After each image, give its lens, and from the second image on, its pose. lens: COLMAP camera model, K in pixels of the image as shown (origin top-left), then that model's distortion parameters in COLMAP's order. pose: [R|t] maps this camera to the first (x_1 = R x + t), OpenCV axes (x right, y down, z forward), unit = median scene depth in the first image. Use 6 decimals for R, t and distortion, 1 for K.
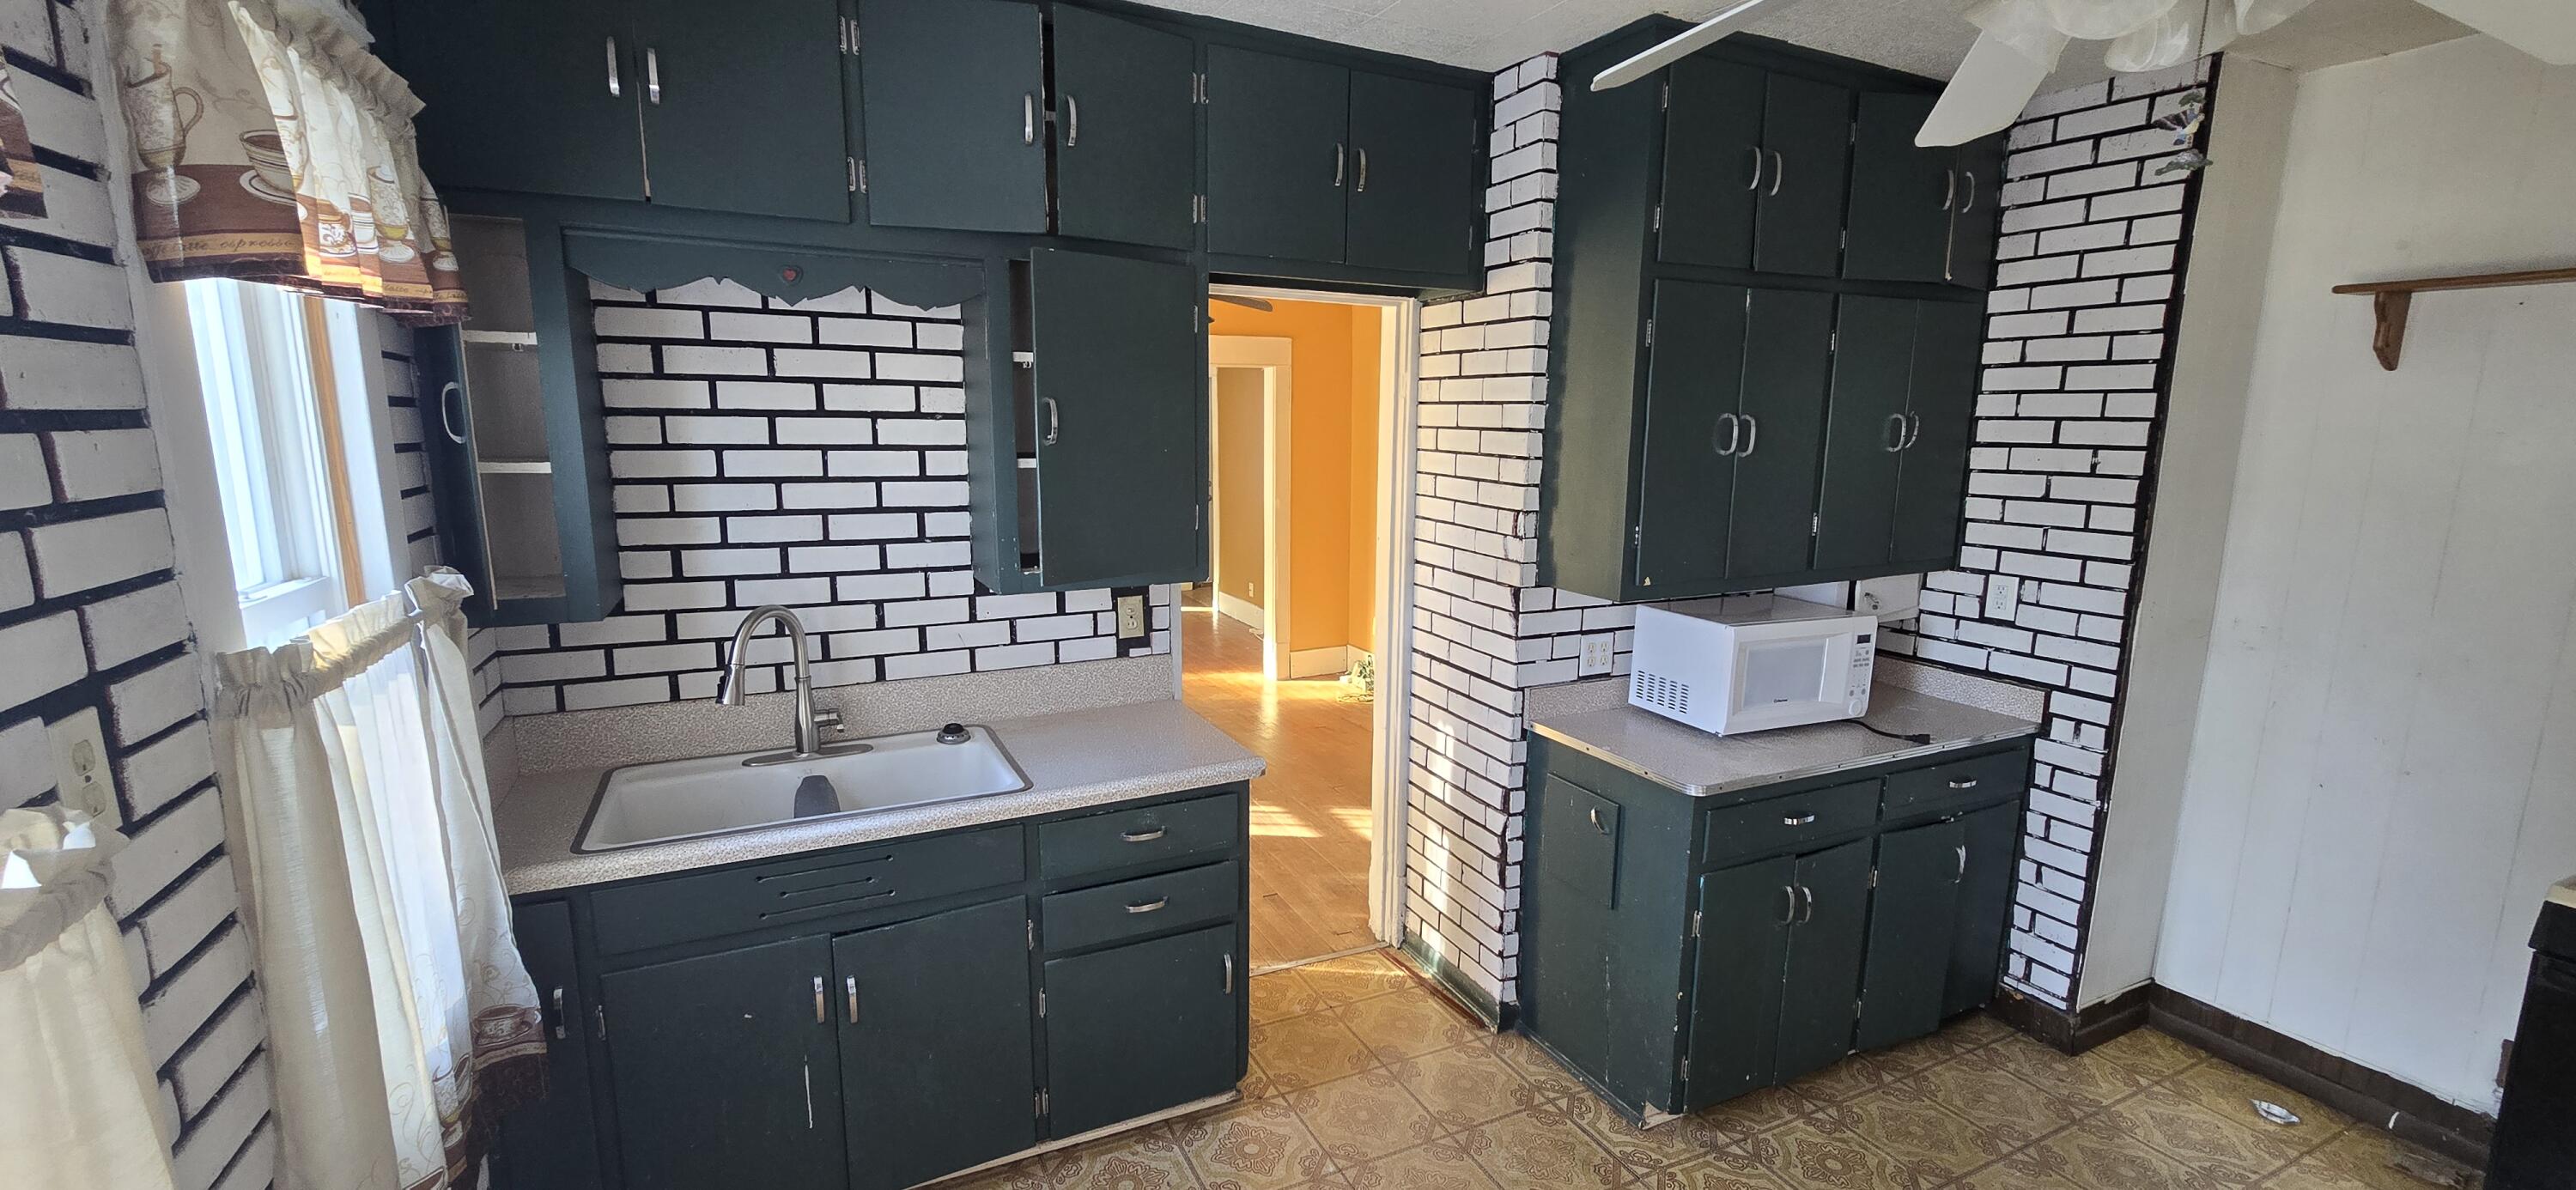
lens RADIAL K [[1048.7, 0, 1288.7], [0, 1048.7, 598.3], [0, 0, 1]] dist [0.000298, -0.000589]
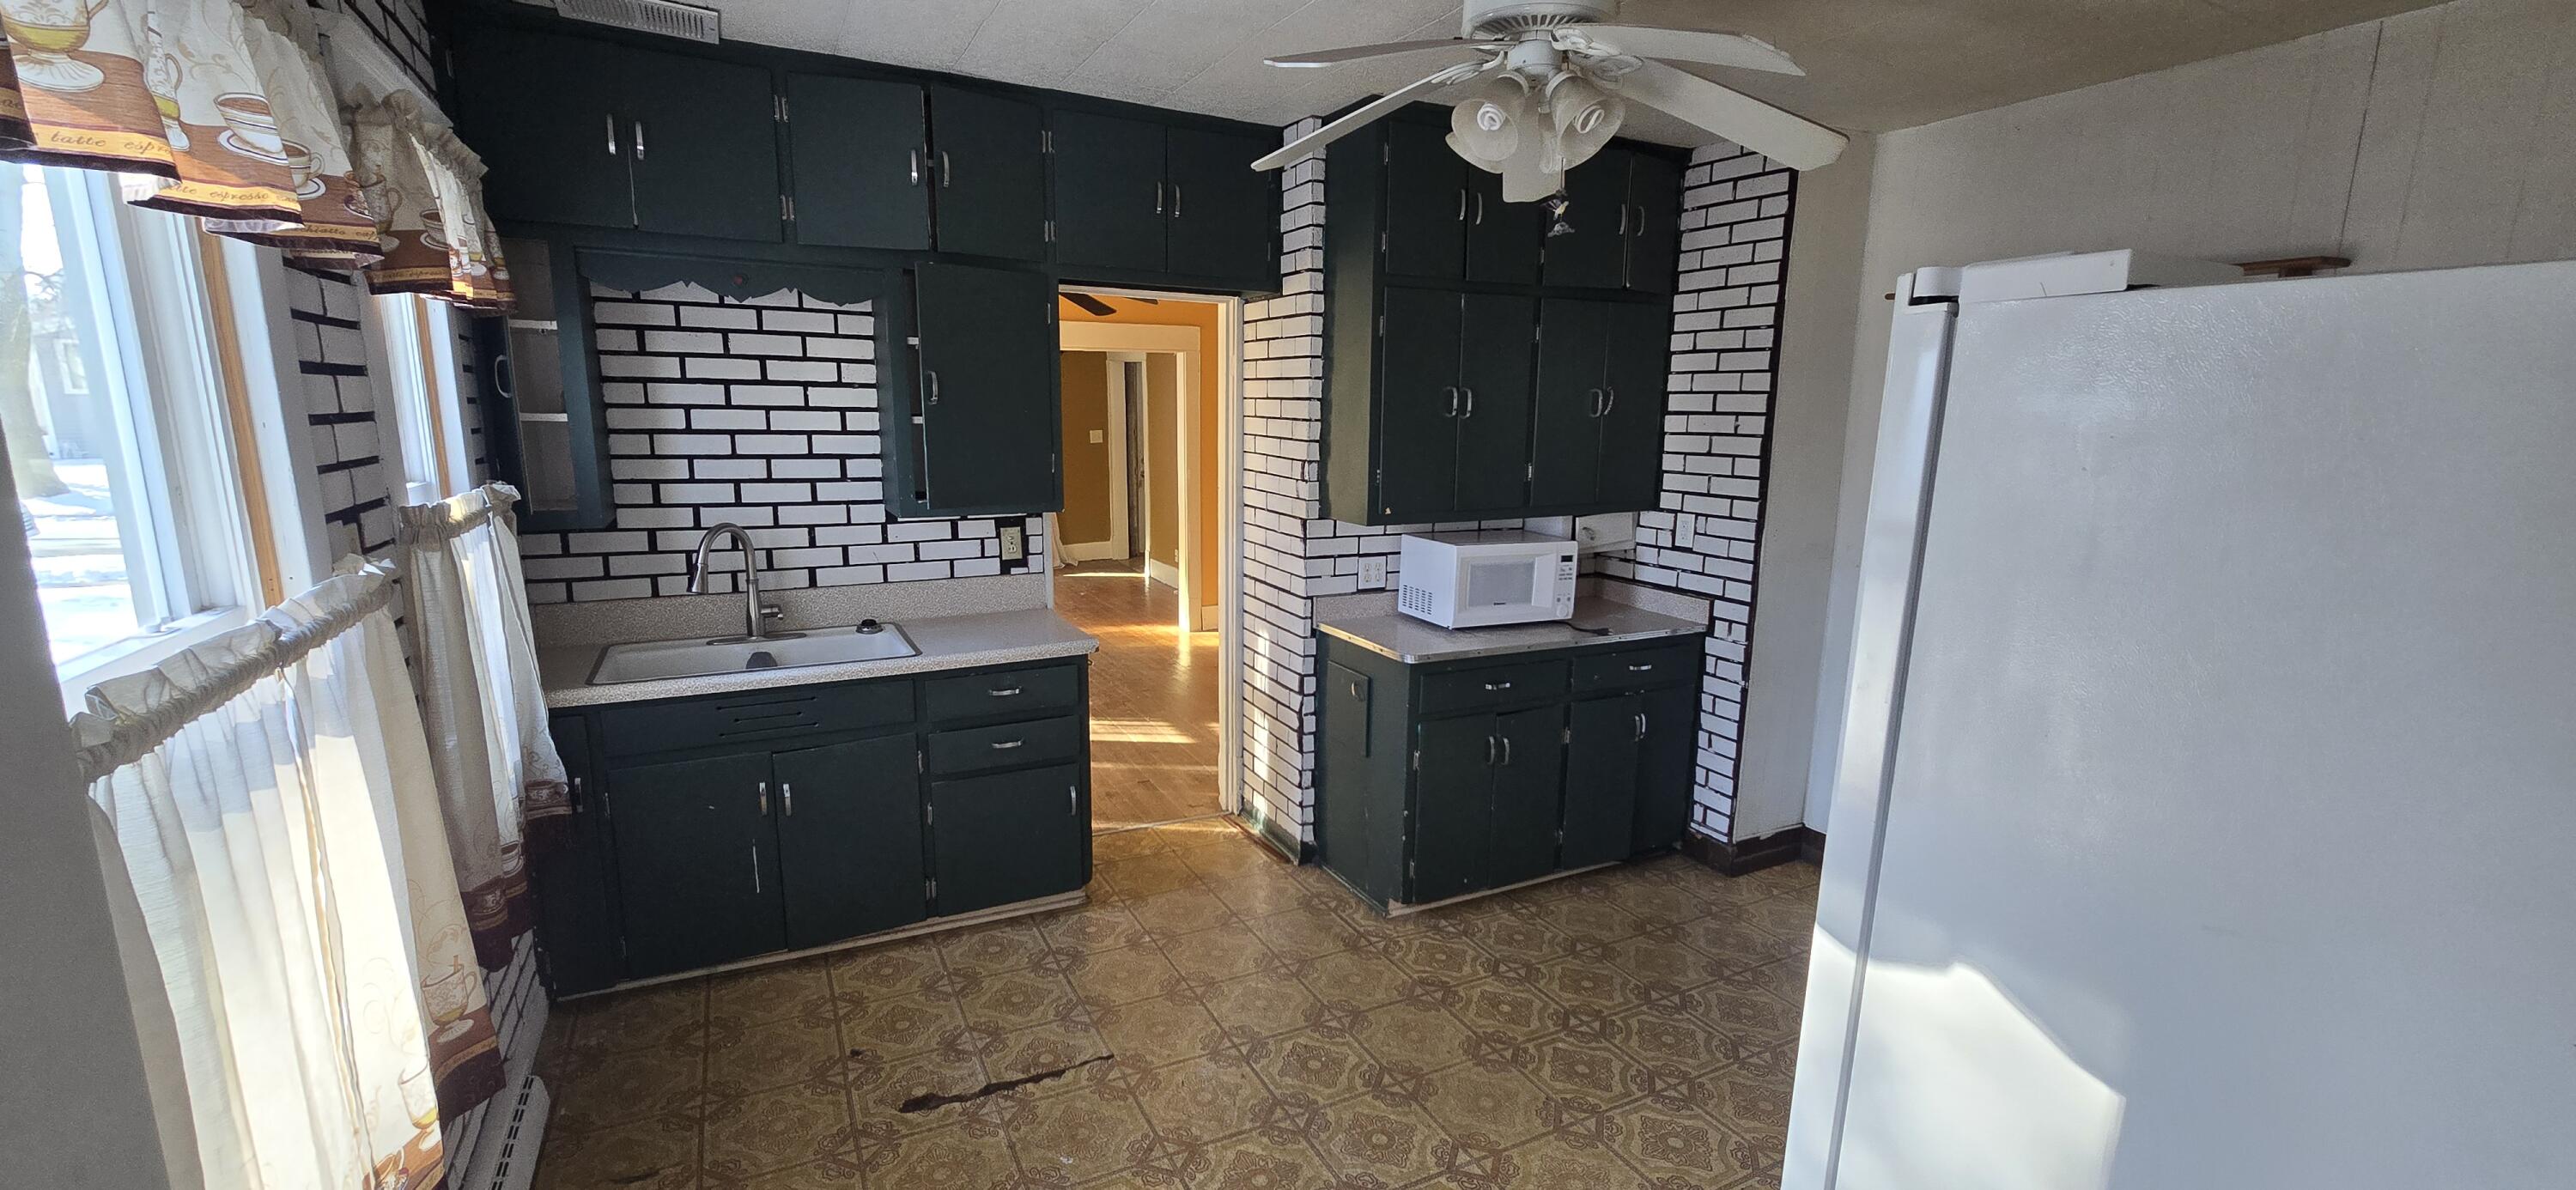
lens RADIAL K [[1048.7, 0, 1290.8], [0, 1048.7, 599.0], [0, 0, 1]] dist [0.000298, -0.000589]
pose [[0.999649, -0.000547, 0.026469, 0.176412], [0.000231, 0.999928, 0.011971, 0.078596], [-0.026474, -0.011960, 0.999578, -0.333913]]
